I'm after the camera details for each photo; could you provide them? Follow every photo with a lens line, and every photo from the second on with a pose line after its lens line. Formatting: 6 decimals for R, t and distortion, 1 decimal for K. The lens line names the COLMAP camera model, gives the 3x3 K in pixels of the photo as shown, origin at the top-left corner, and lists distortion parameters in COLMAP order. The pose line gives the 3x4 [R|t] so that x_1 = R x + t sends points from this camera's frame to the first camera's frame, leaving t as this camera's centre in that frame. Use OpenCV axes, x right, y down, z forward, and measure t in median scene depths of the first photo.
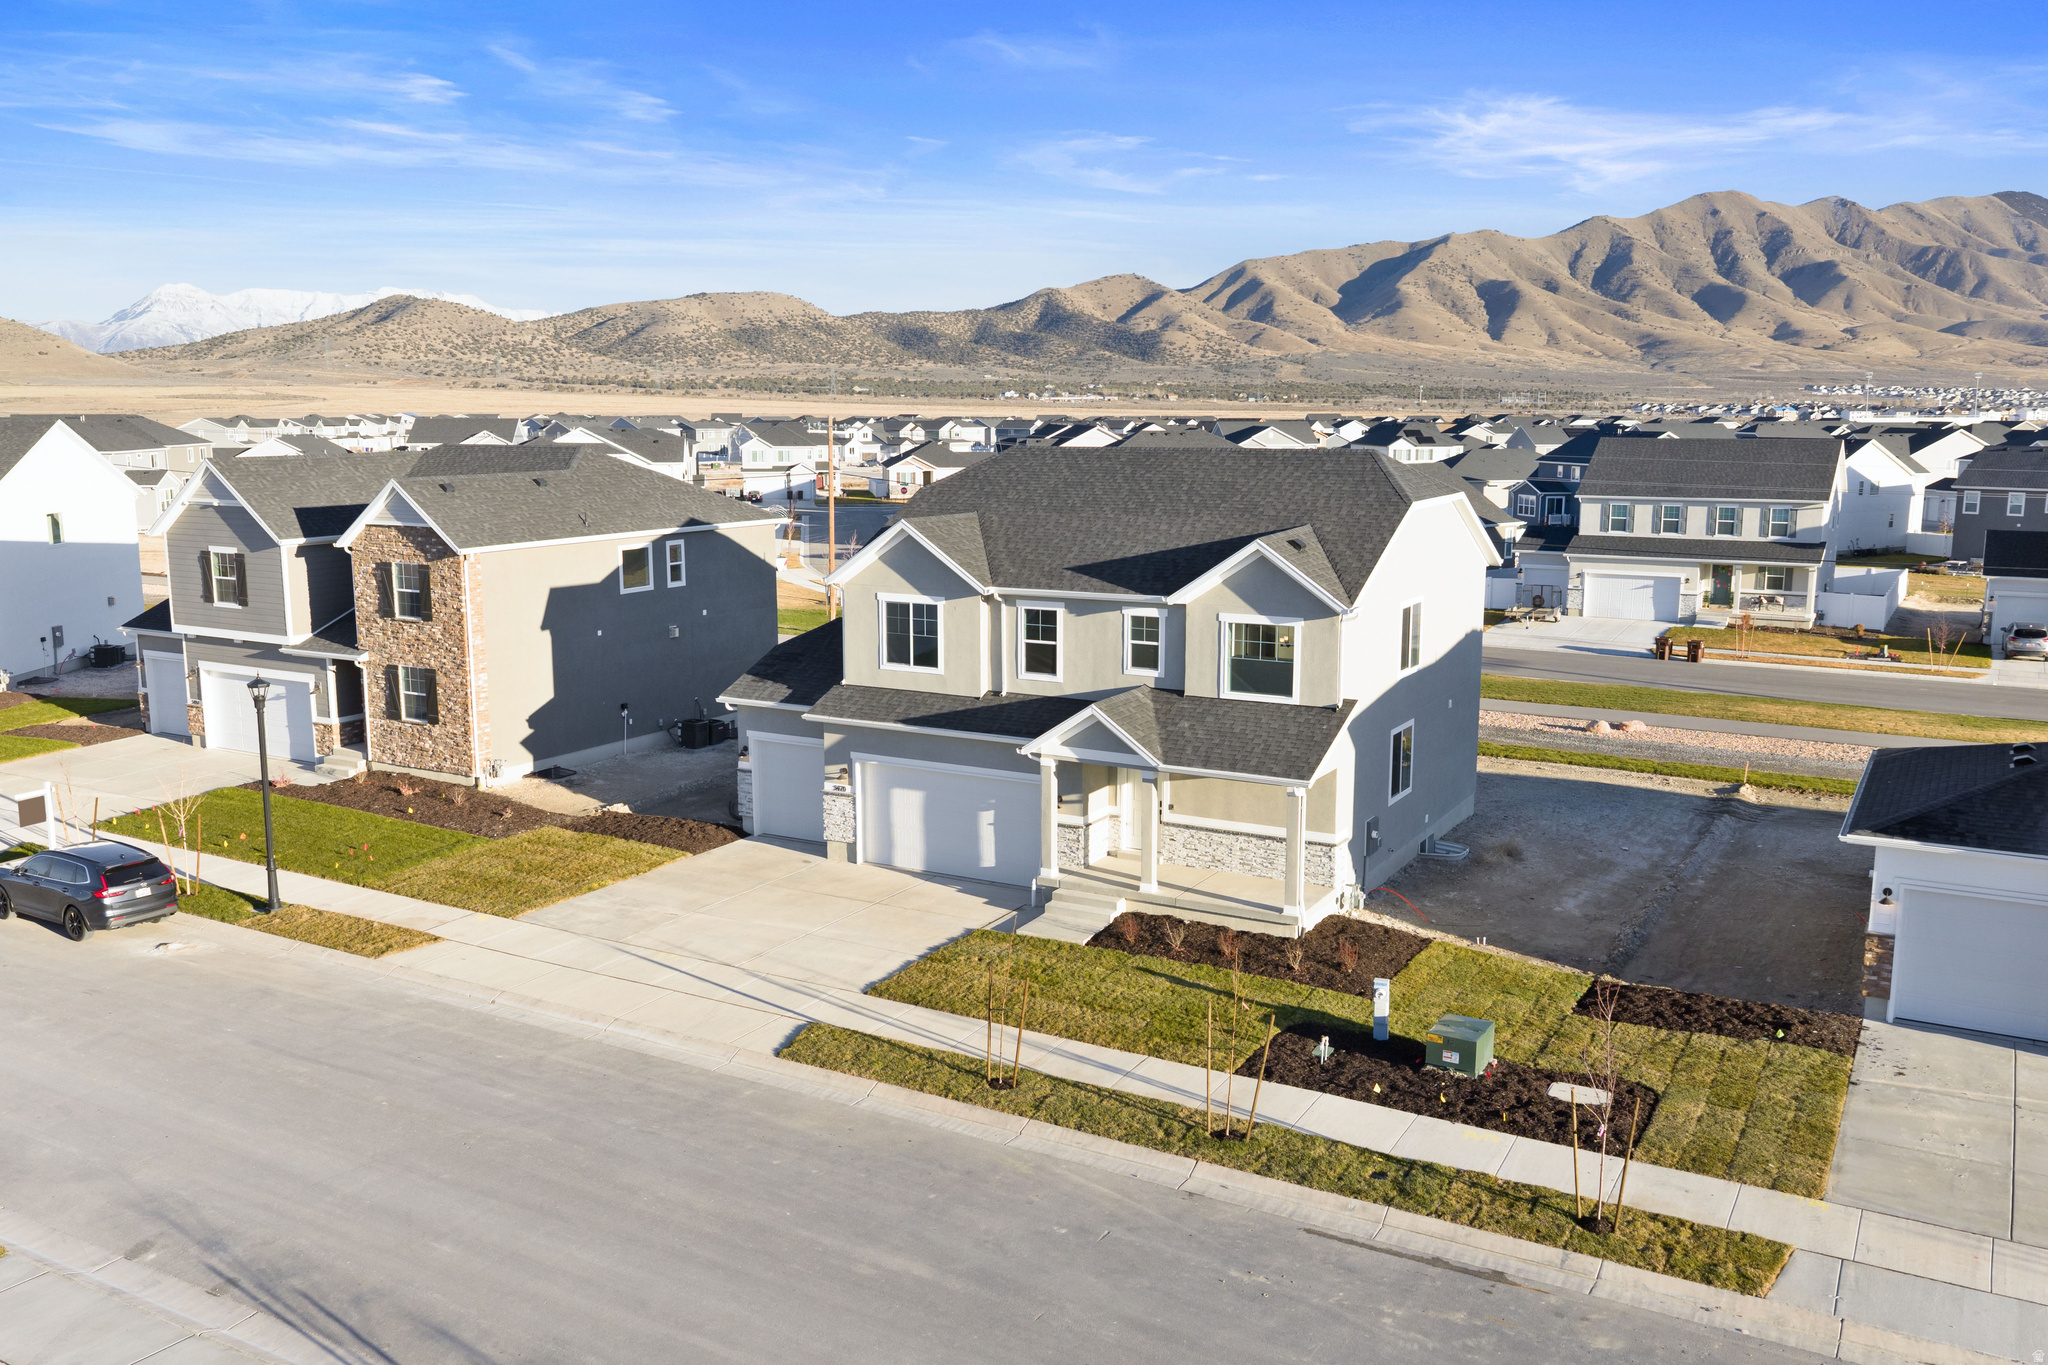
lens RADIAL K [[1686.7, 0, 1020.6], [0, 1686.7, 703.5], [0, 0, 1]] dist [0.009203, -0.010098]
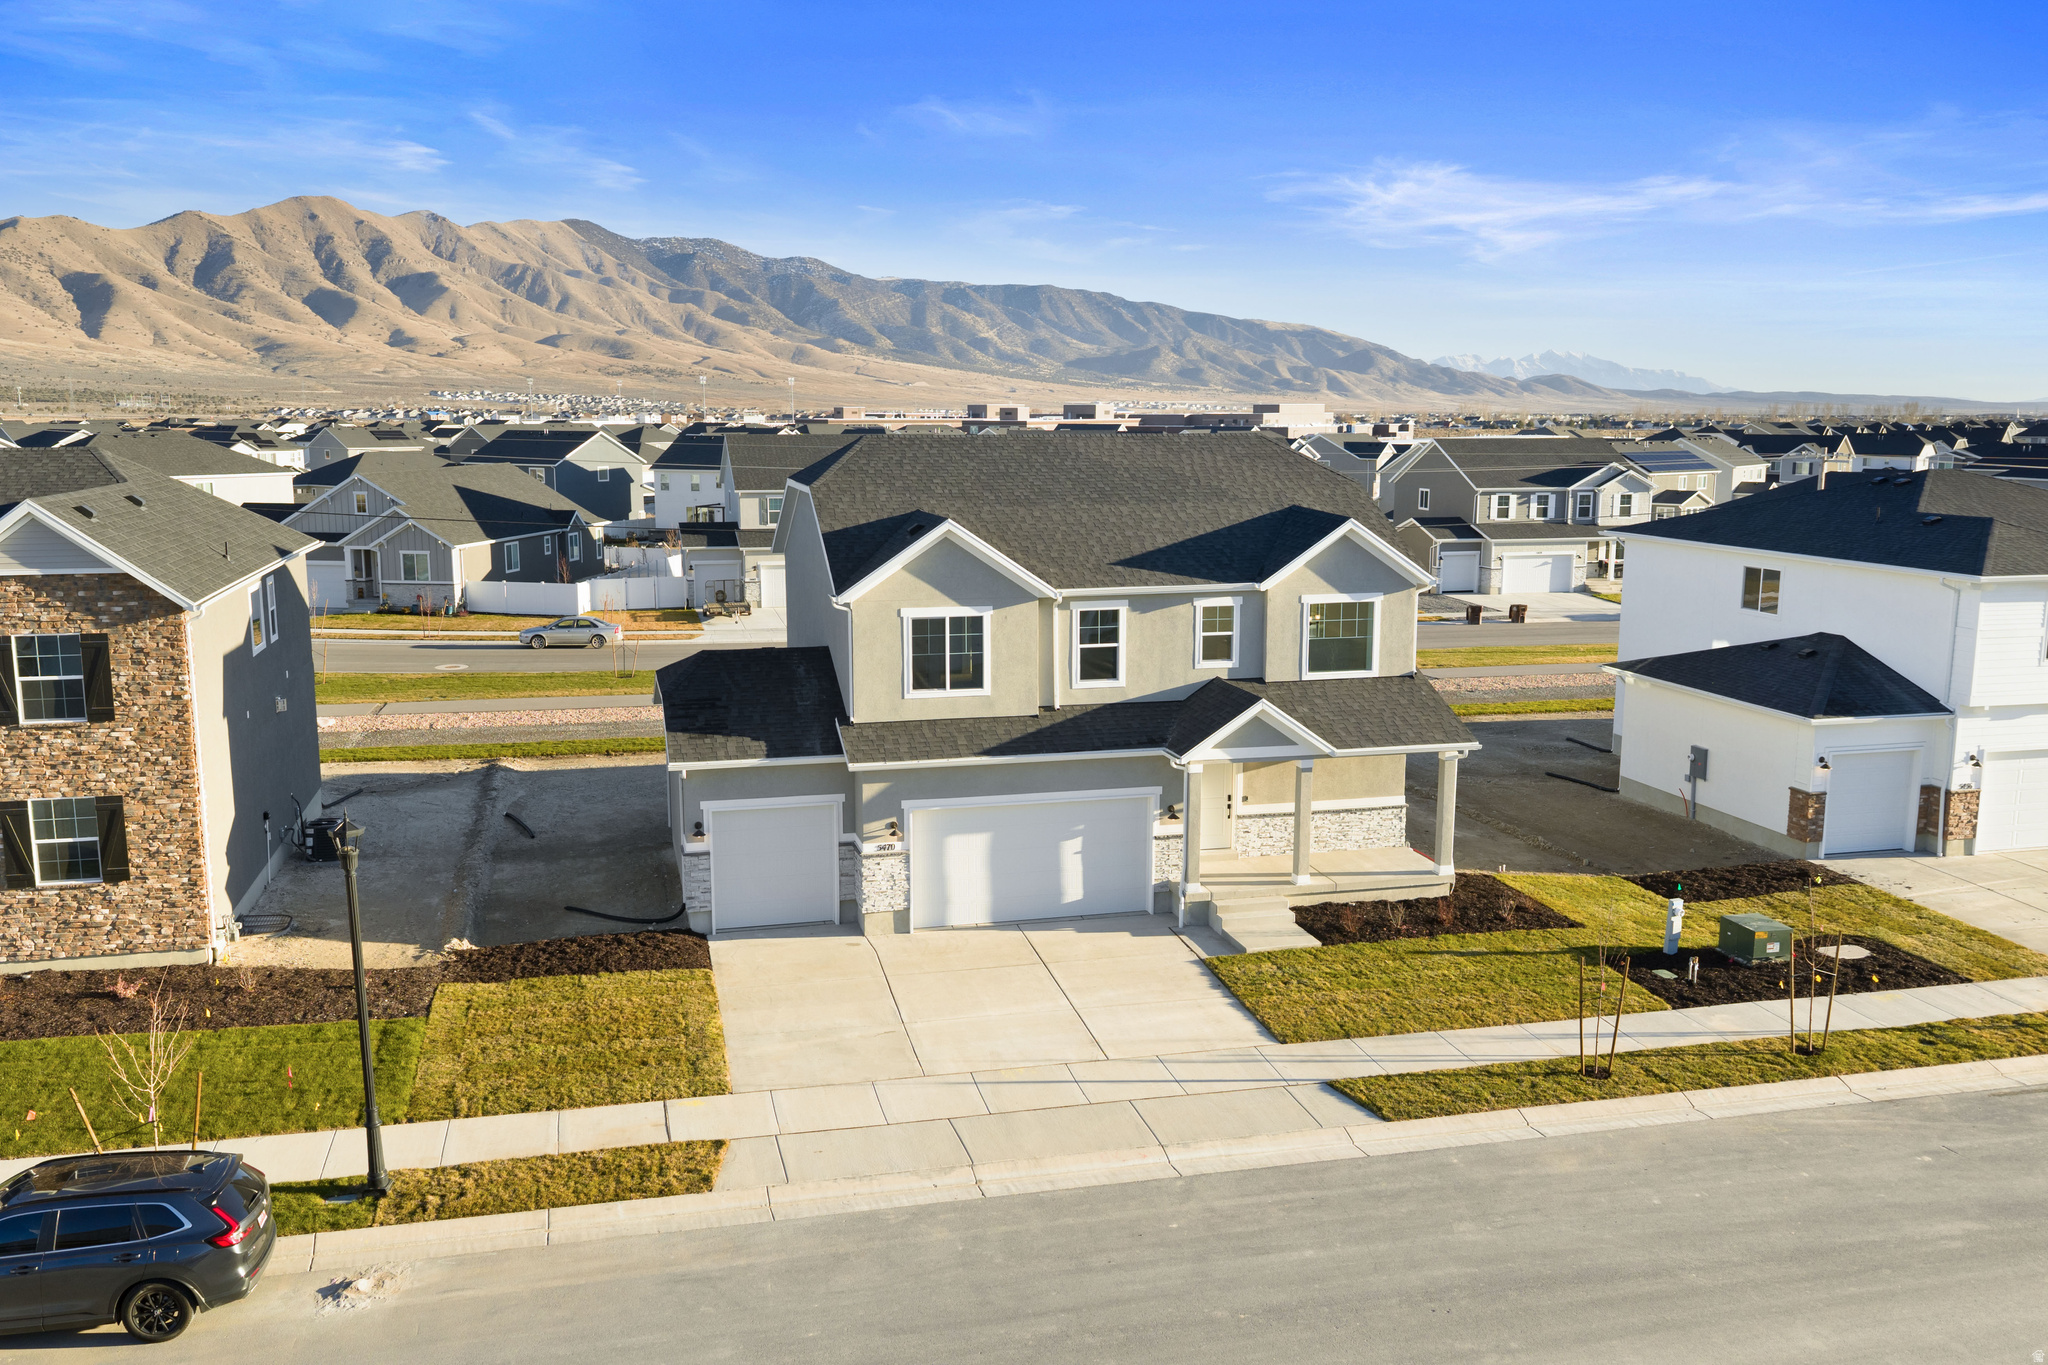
lens RADIAL K [[1686.7, 0, 1024.7], [0, 1686.7, 690.2], [0, 0, 1]] dist [0.009203, -0.010098]
pose [[0.719614, -0.113073, 0.685106, -0.539307], [0.120078, 0.992052, 0.037606, -0.043107], [-0.683913, 0.055204, 0.727472, 0.302542]]
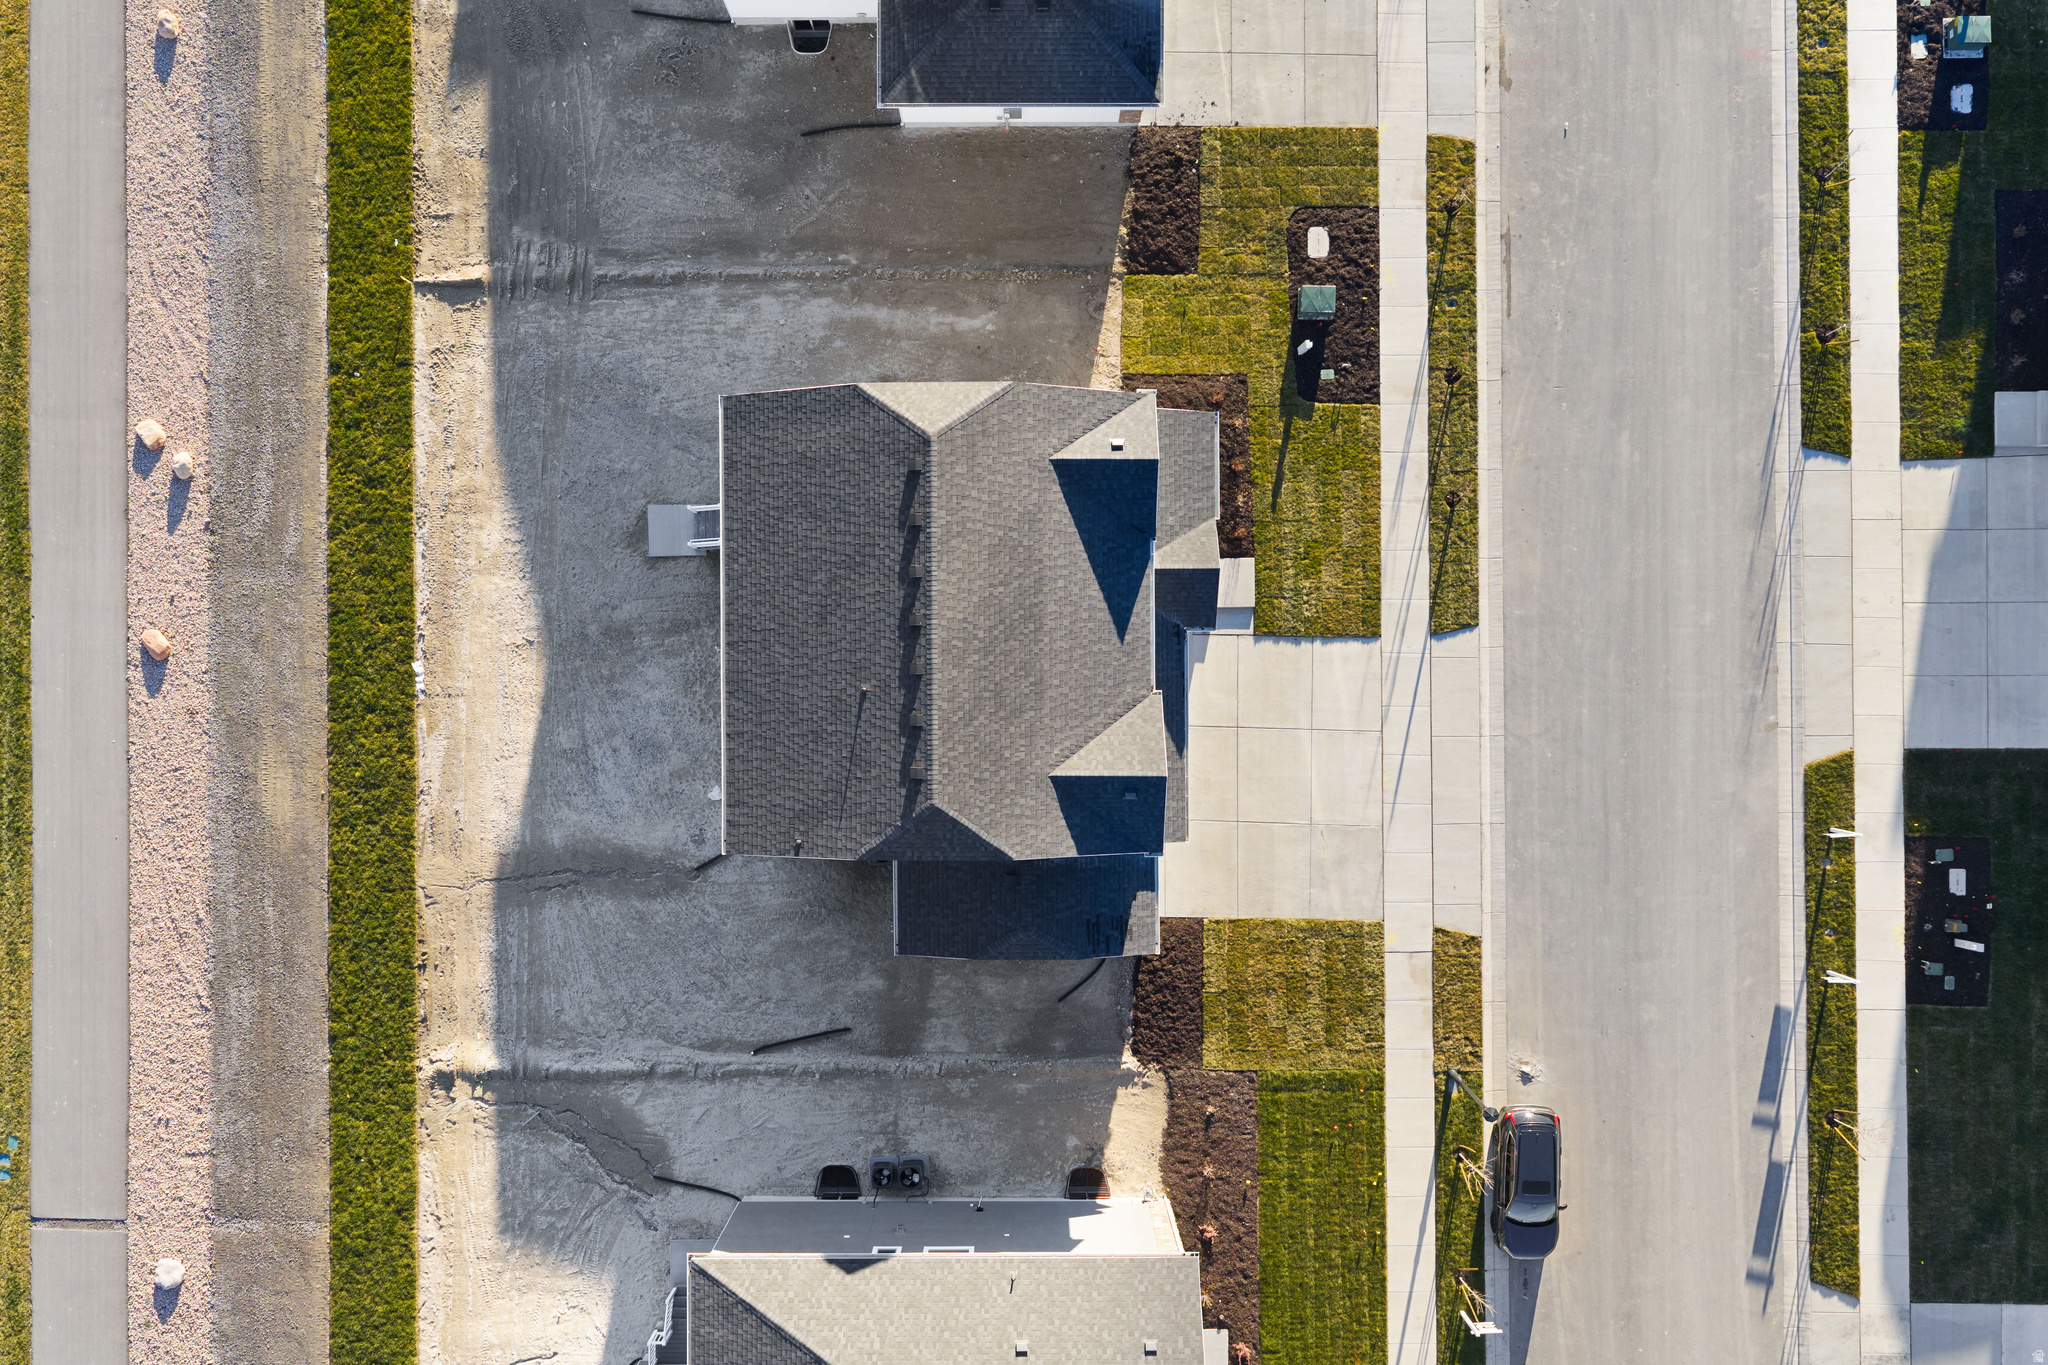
lens RADIAL K [[1686.7, 0, 967.7], [0, 1686.7, 719.2], [0, 0, 1]] dist [0.009203, -0.010098]
pose [[-0.497891, -0.867234, 0.002975, 0.025864], [0.164011, -0.090791, 0.982272, -1.094928], [-0.851590, 0.489552, 0.187440, 0.745678]]
